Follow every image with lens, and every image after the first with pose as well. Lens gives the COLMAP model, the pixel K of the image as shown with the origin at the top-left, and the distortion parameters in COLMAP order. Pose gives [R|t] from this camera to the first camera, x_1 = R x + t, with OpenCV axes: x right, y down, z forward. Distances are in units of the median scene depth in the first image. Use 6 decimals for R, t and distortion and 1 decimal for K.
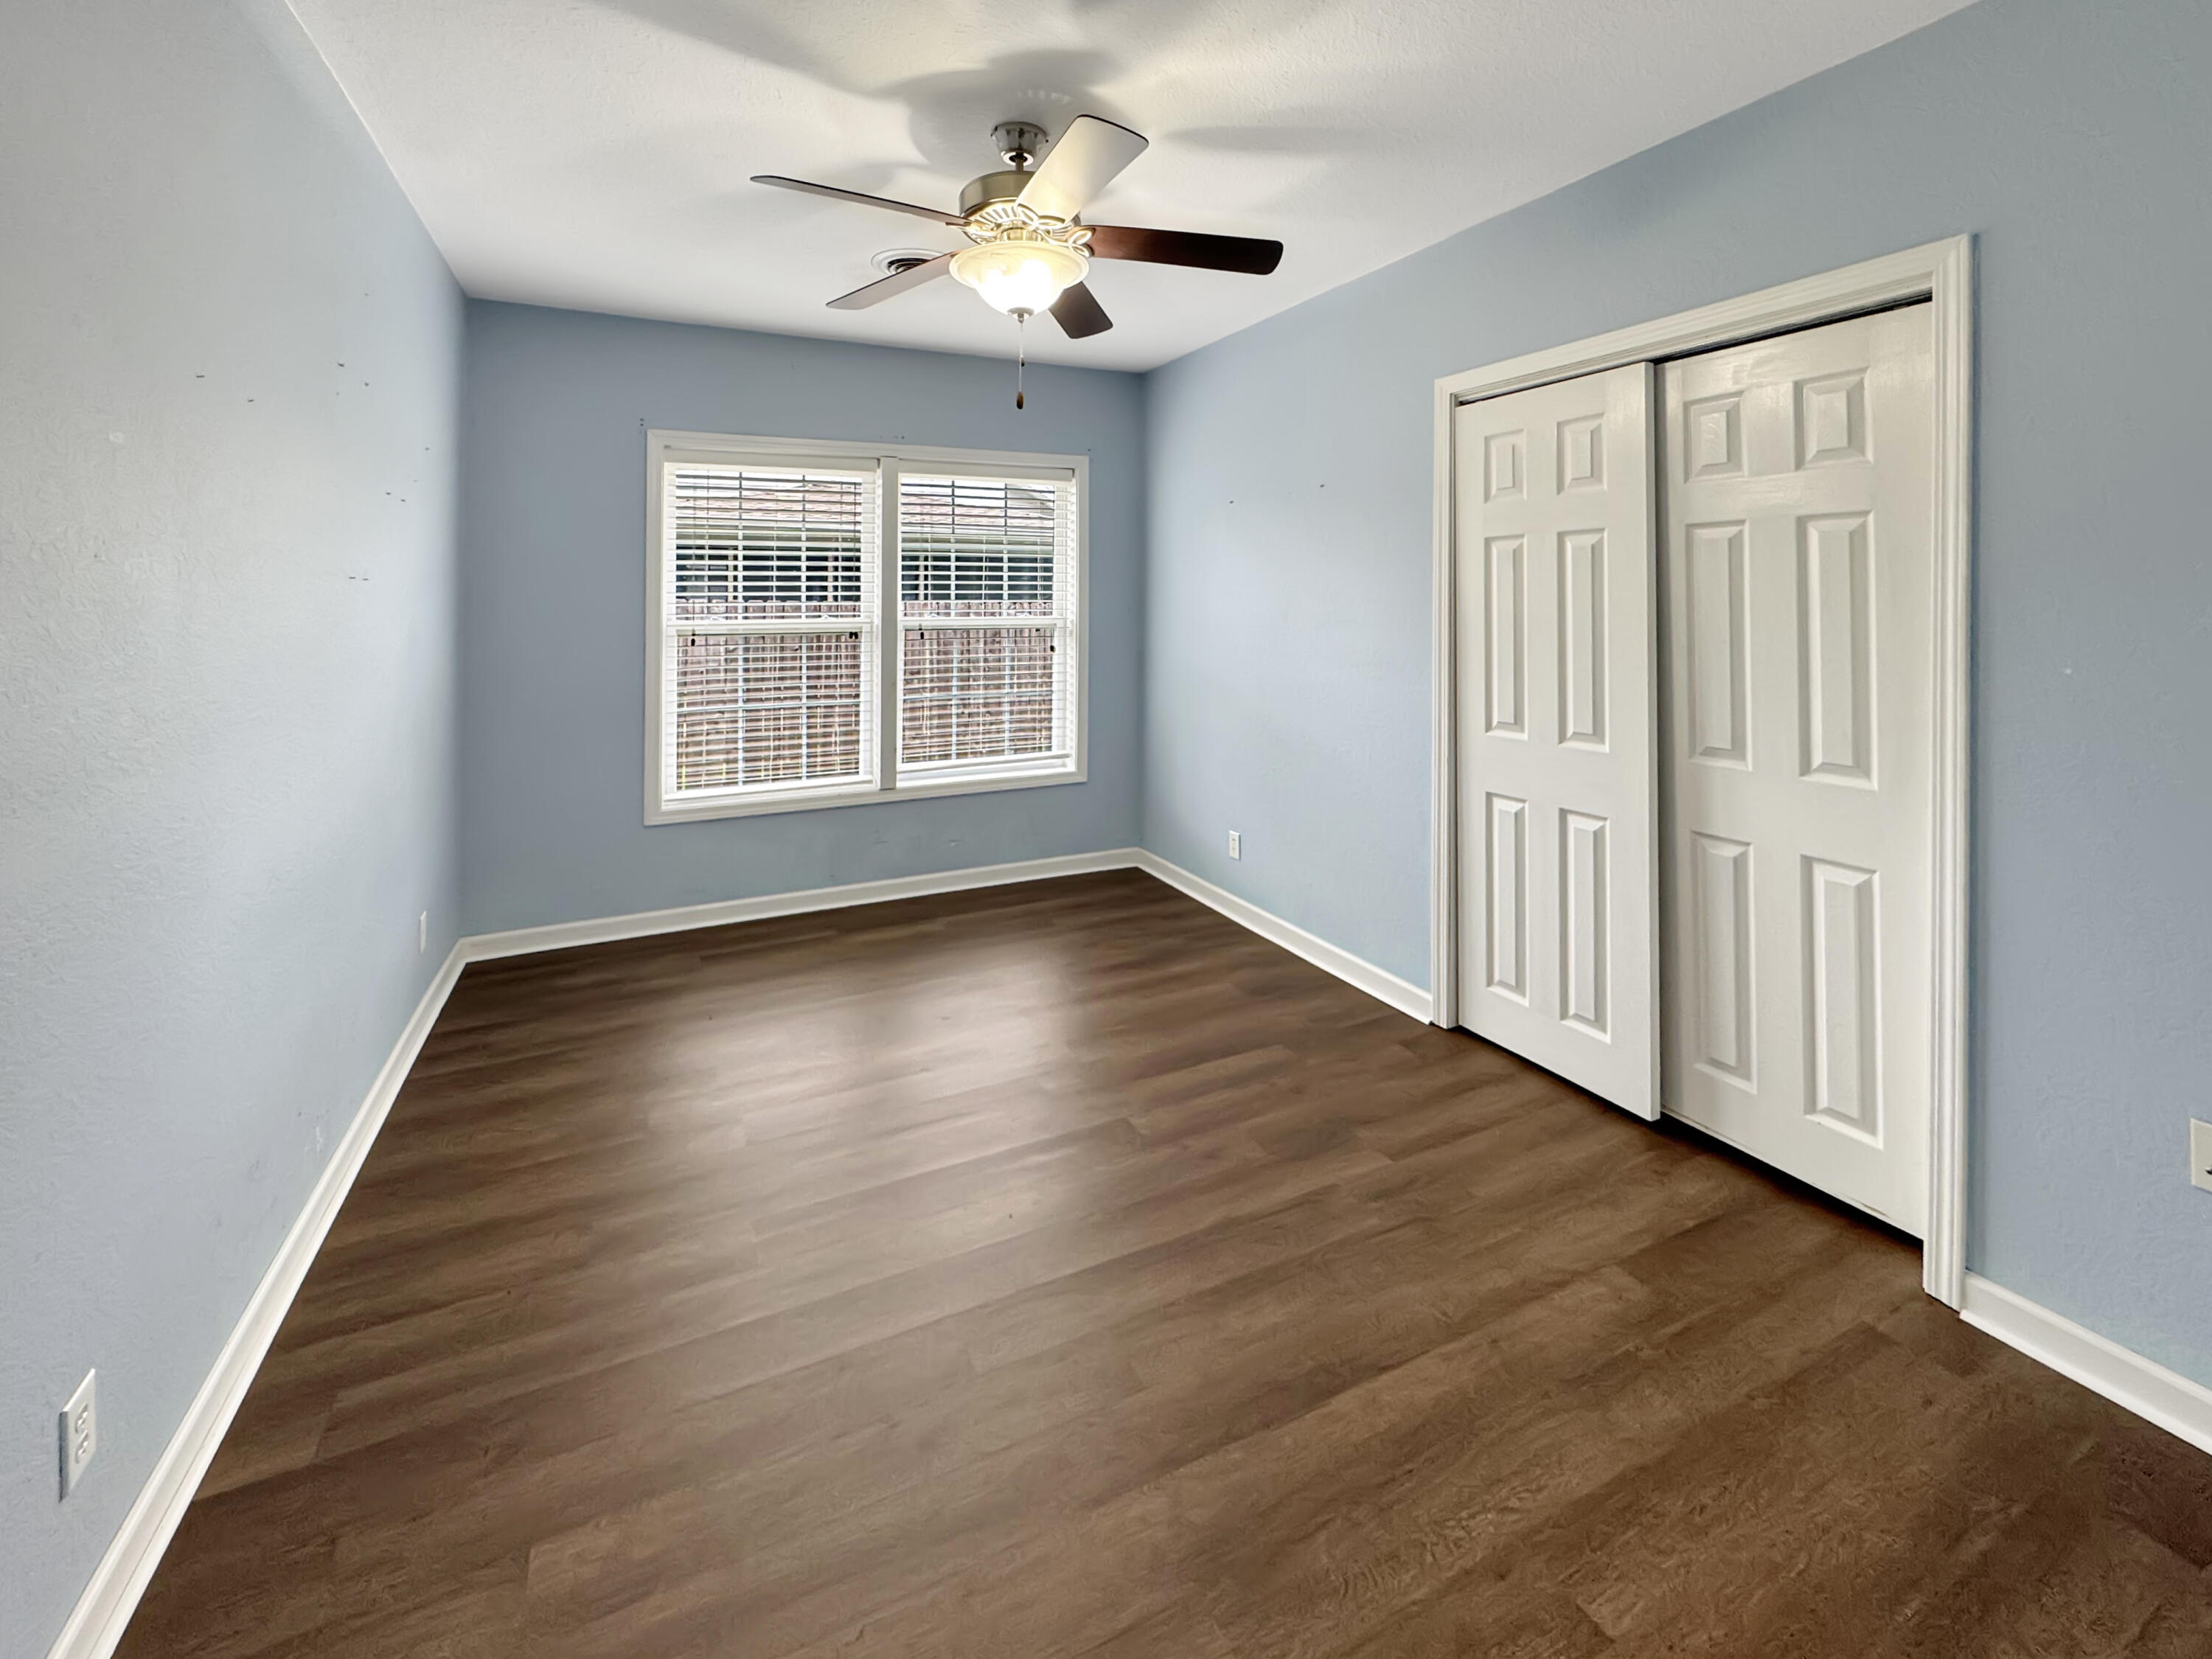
lens RADIAL K [[884.4, 0, 1044.7], [0, 884.4, 822.7], [0, 0, 1]] dist [-0.001102, -0.000055]
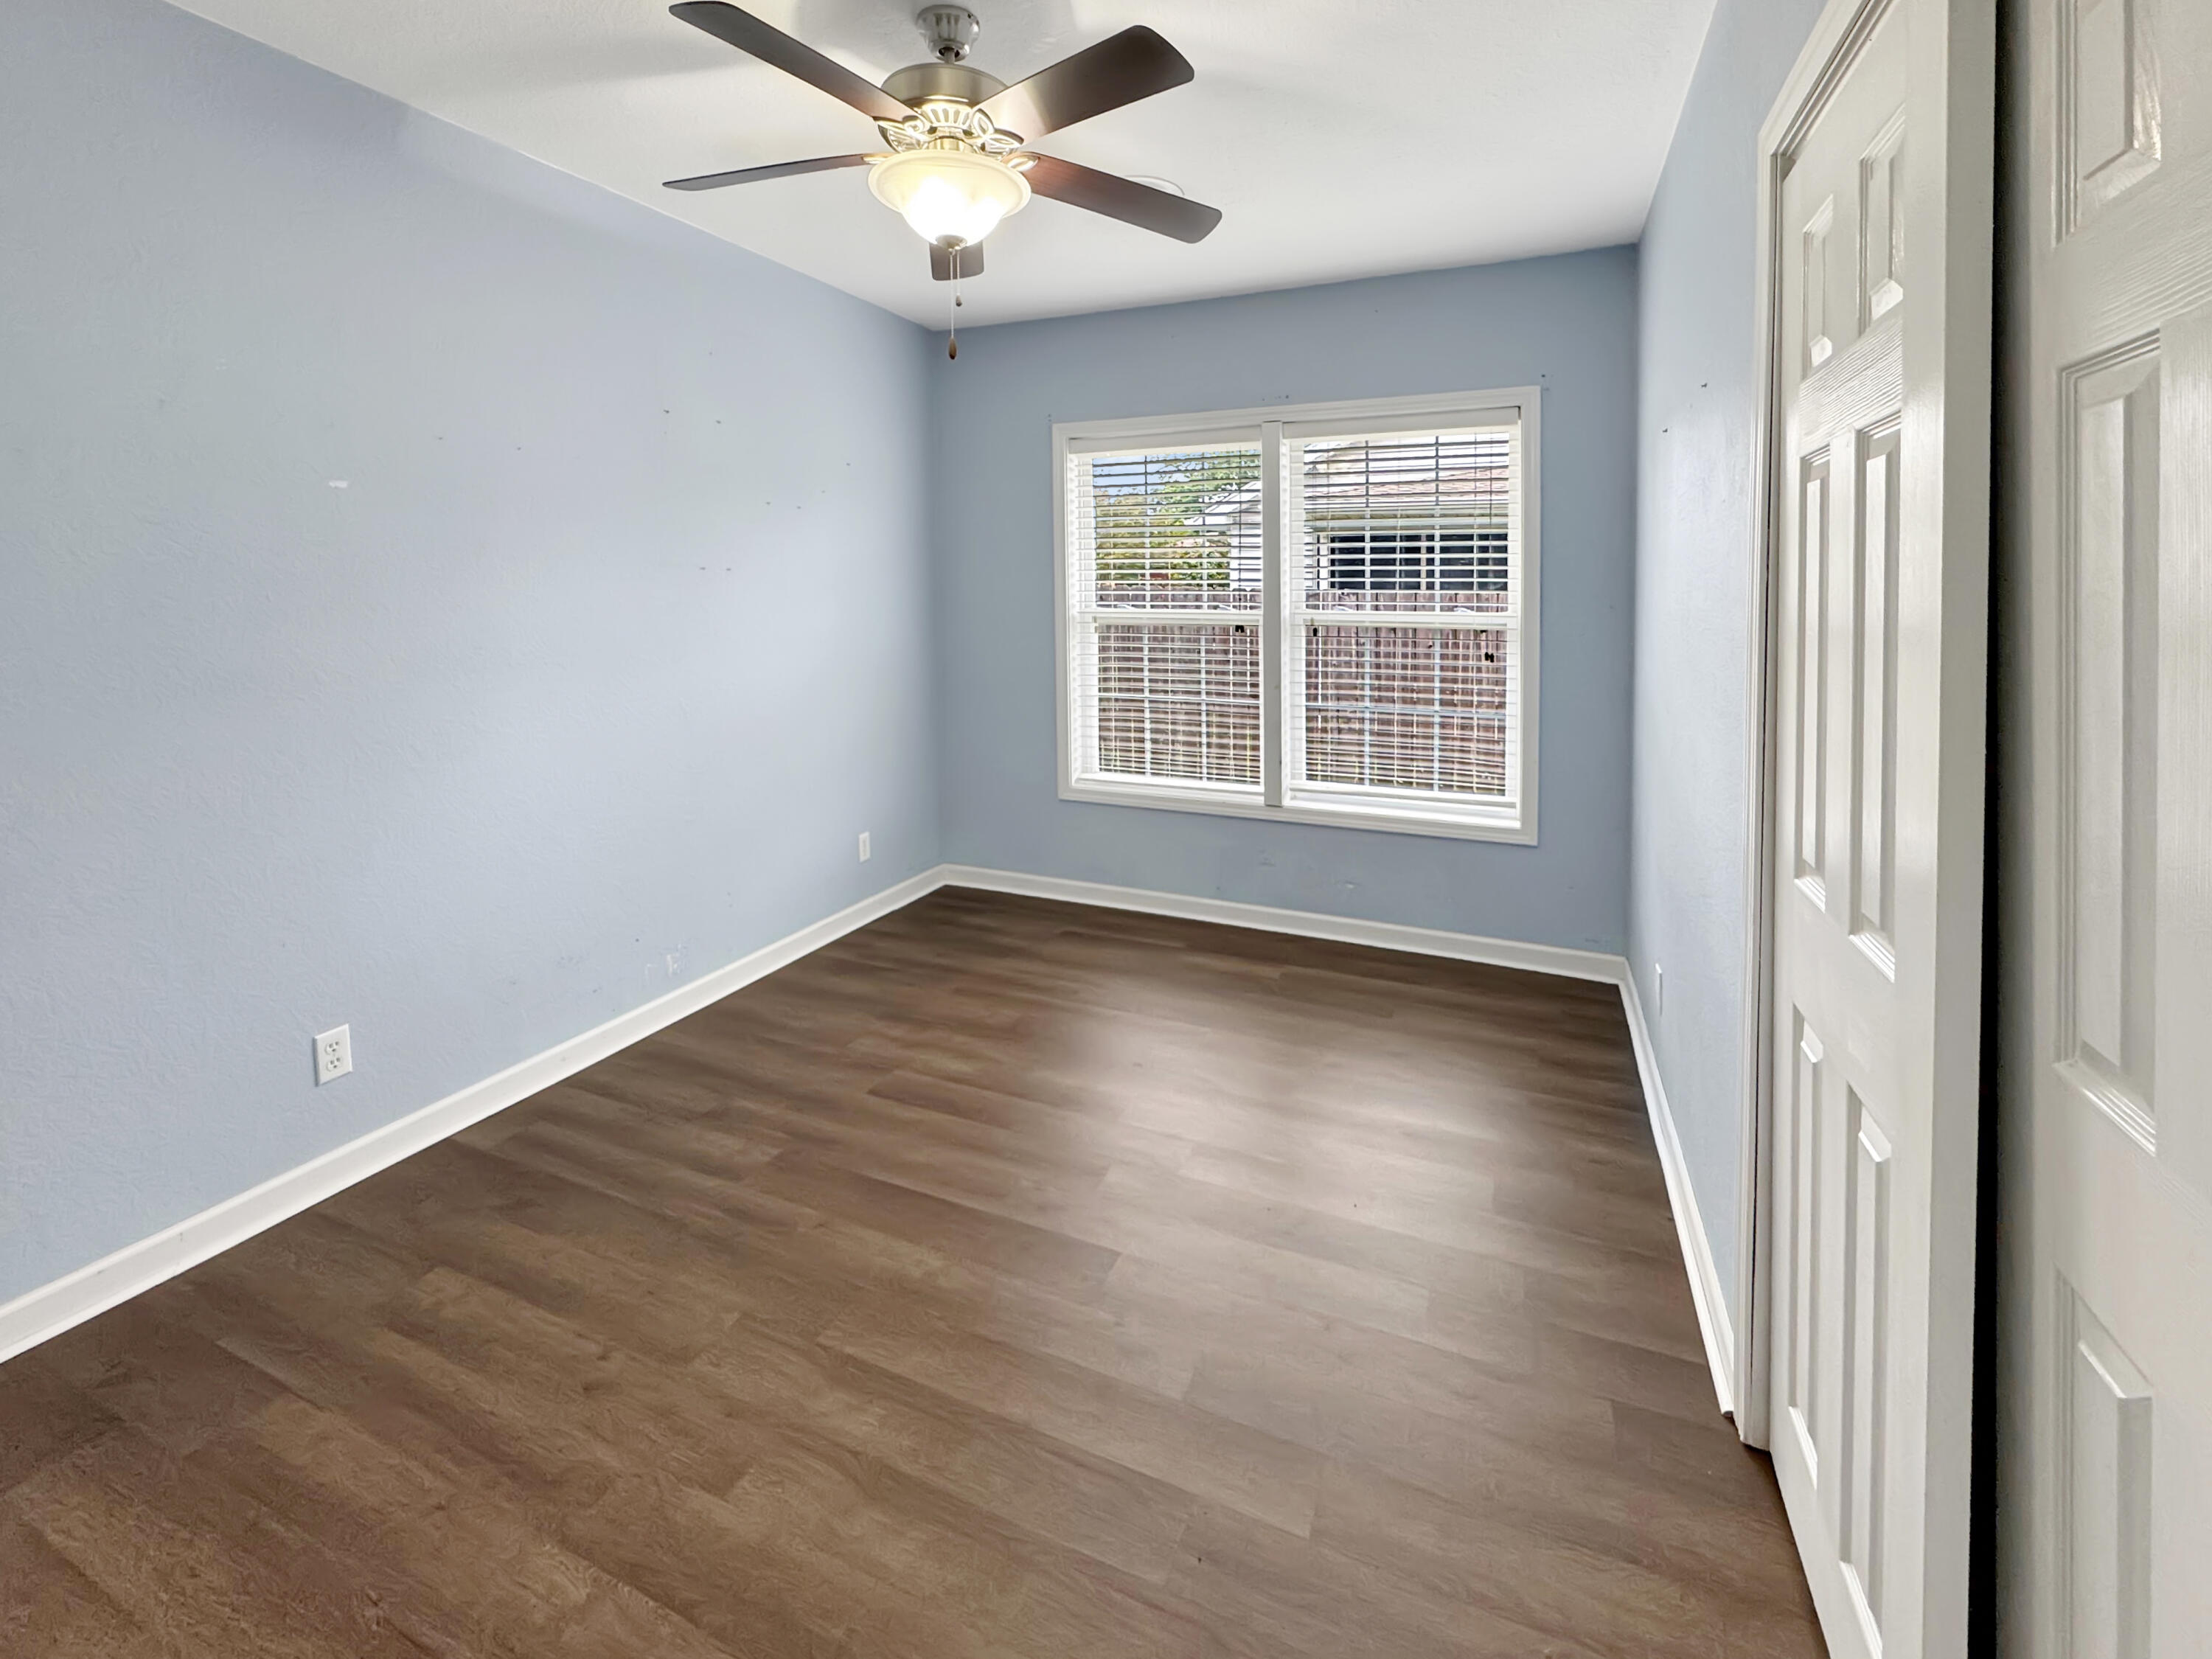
lens RADIAL K [[933.0, 0, 1106.0], [0, 933.0, 829.5], [0, 0, 1]] dist [0.000244, -0.000176]
pose [[0.675424, 0.190760, -0.712330, 0.392470], [-0.187888, 0.978599, 0.083912, -0.064933], [0.713093, 0.077162, 0.696811, 0.256005]]
